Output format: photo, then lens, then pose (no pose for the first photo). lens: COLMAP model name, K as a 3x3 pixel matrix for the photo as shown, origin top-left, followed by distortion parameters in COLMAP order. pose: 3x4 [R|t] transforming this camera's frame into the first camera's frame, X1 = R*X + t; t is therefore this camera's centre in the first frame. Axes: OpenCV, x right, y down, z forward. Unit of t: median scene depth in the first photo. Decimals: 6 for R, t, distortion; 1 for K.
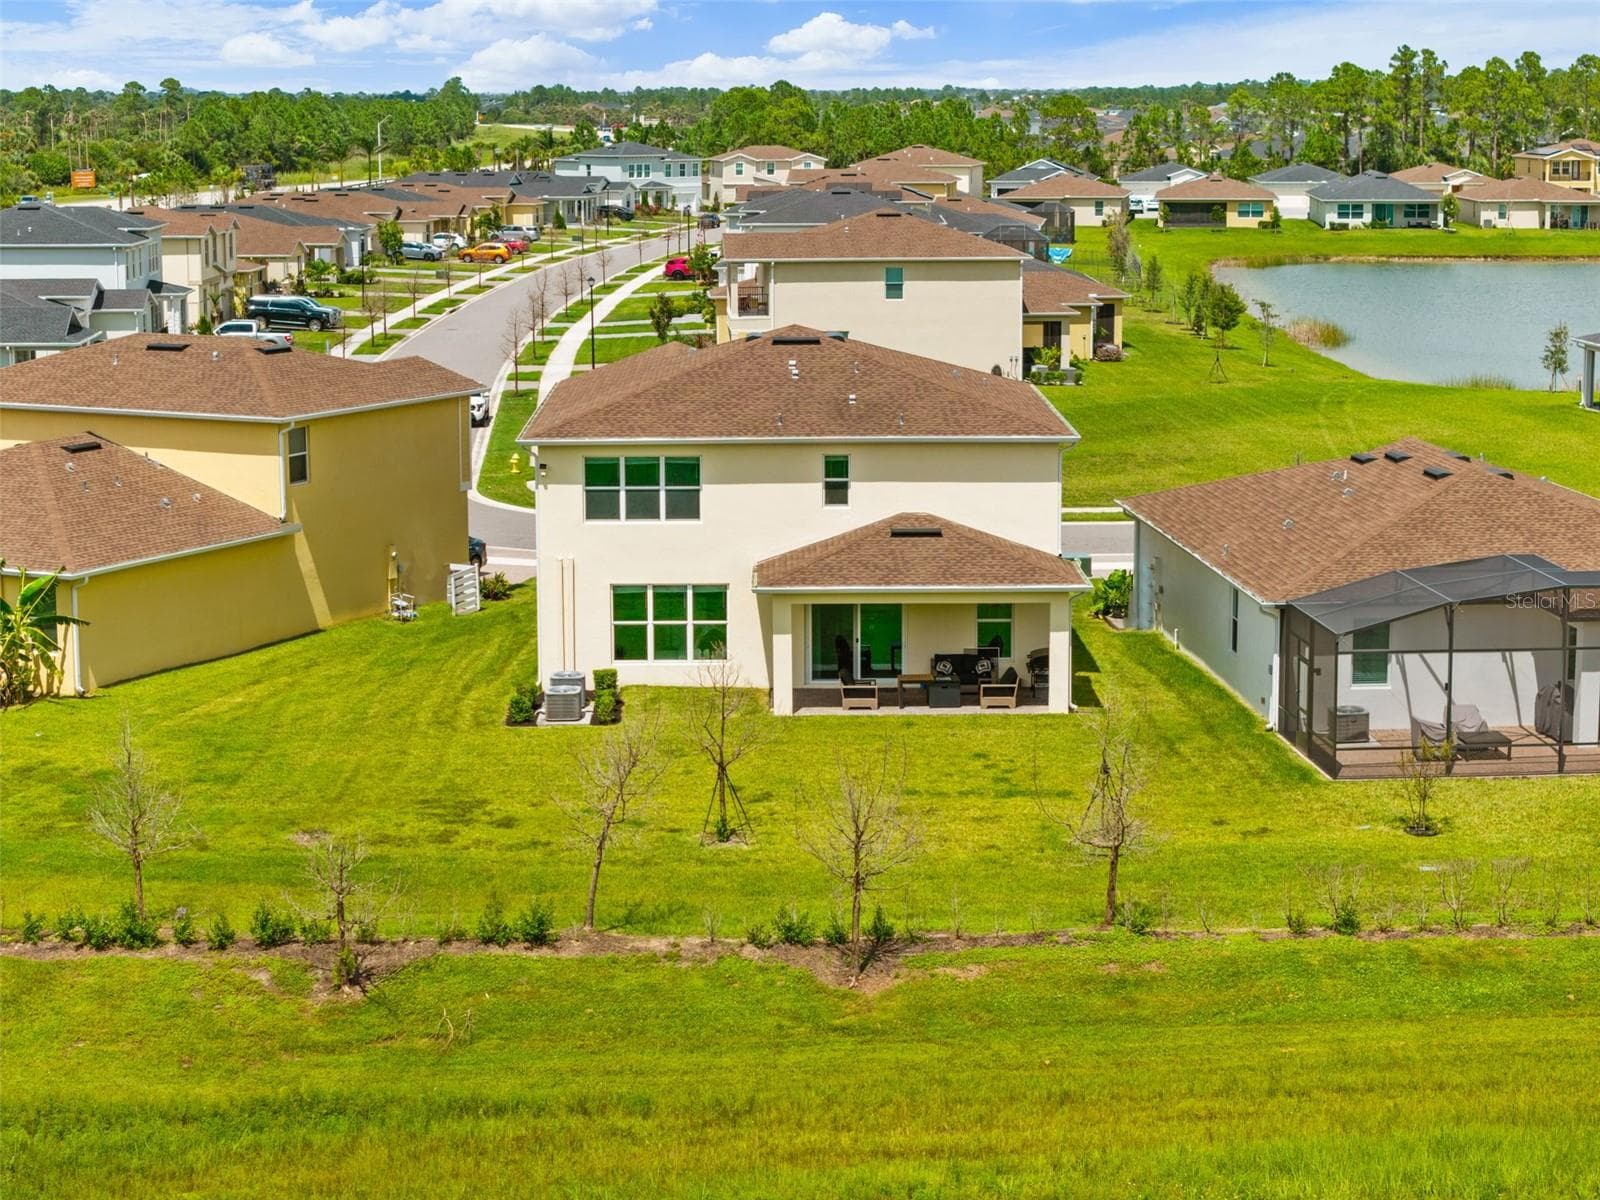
lens RADIAL K [[3210.2, 0, 800.0], [0, 3210.2, 600.0], [0, 0, 1]] dist [-0.020427, 0.134379]
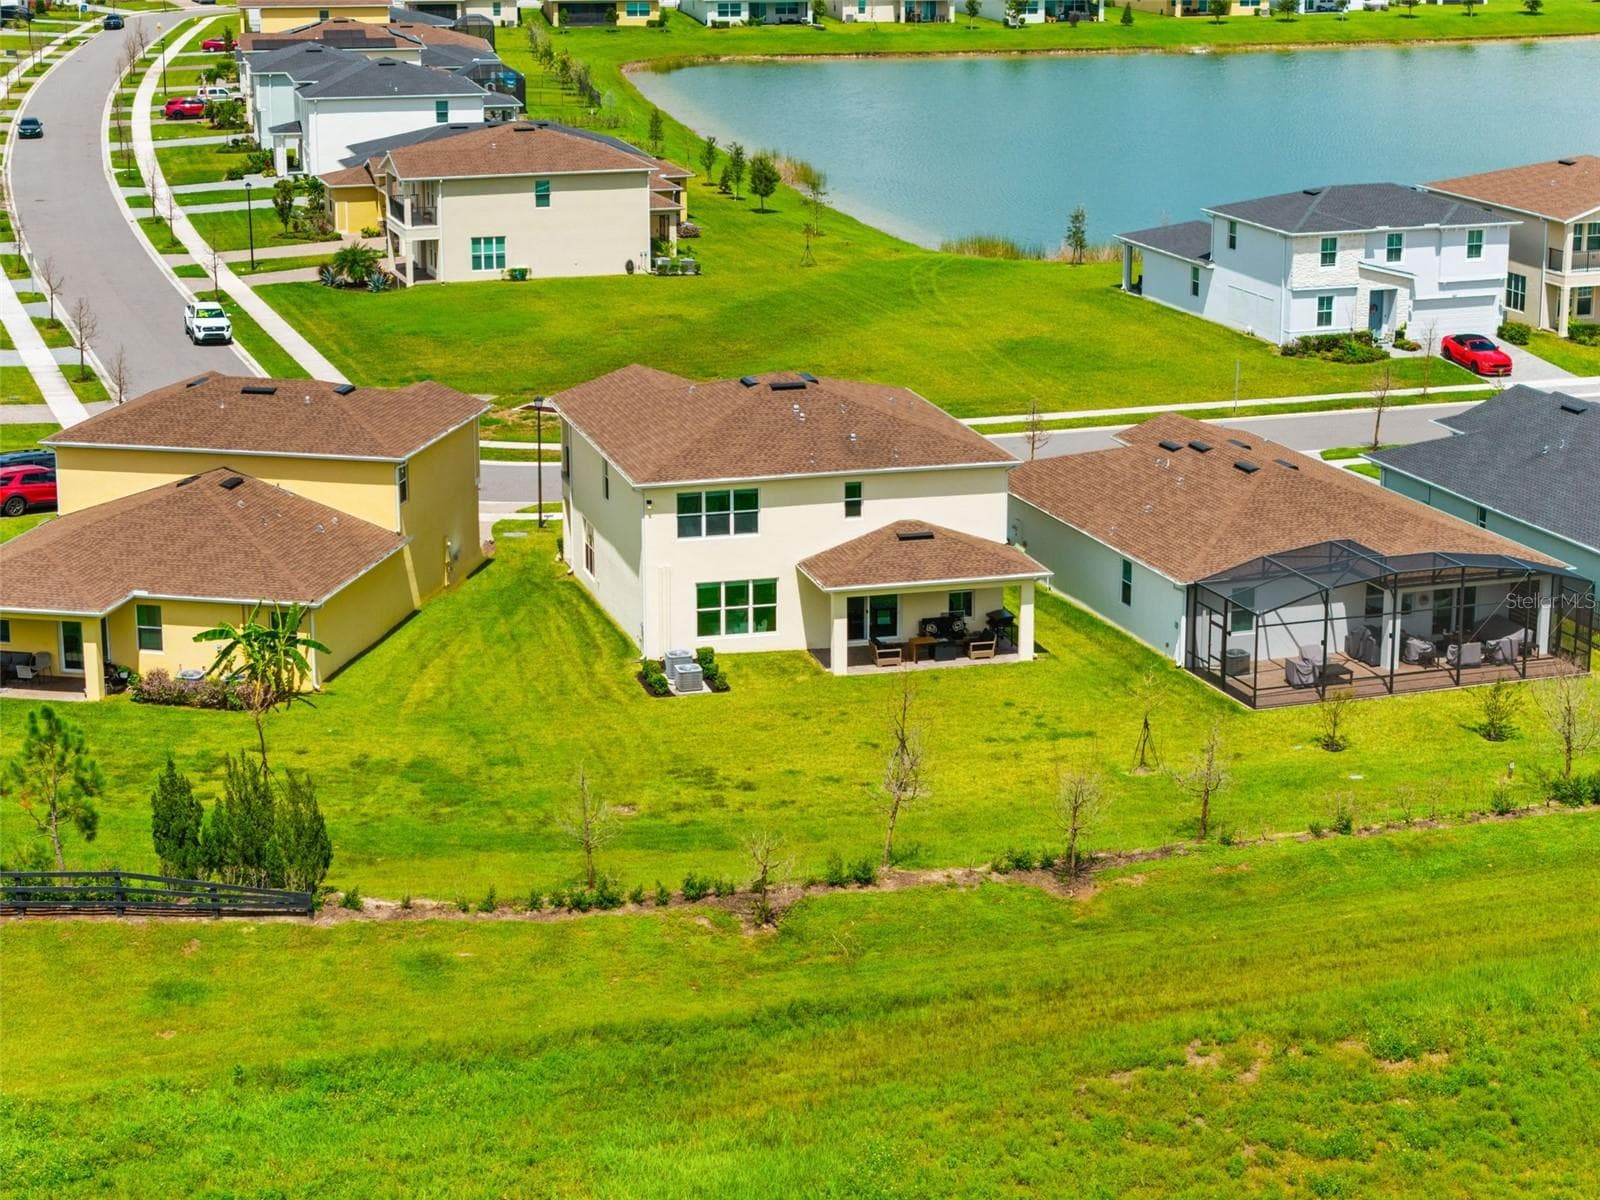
lens RADIAL K [[3210.2, 0, 800.0], [0, 3210.2, 600.0], [0, 0, 1]] dist [-0.020427, 0.134379]
pose [[0.968612, -0.061257, 0.240912, -0.349442], [0.037566, 0.994102, 0.101734, -0.136706], [-0.245723, -0.089490, 0.965200, -0.342091]]
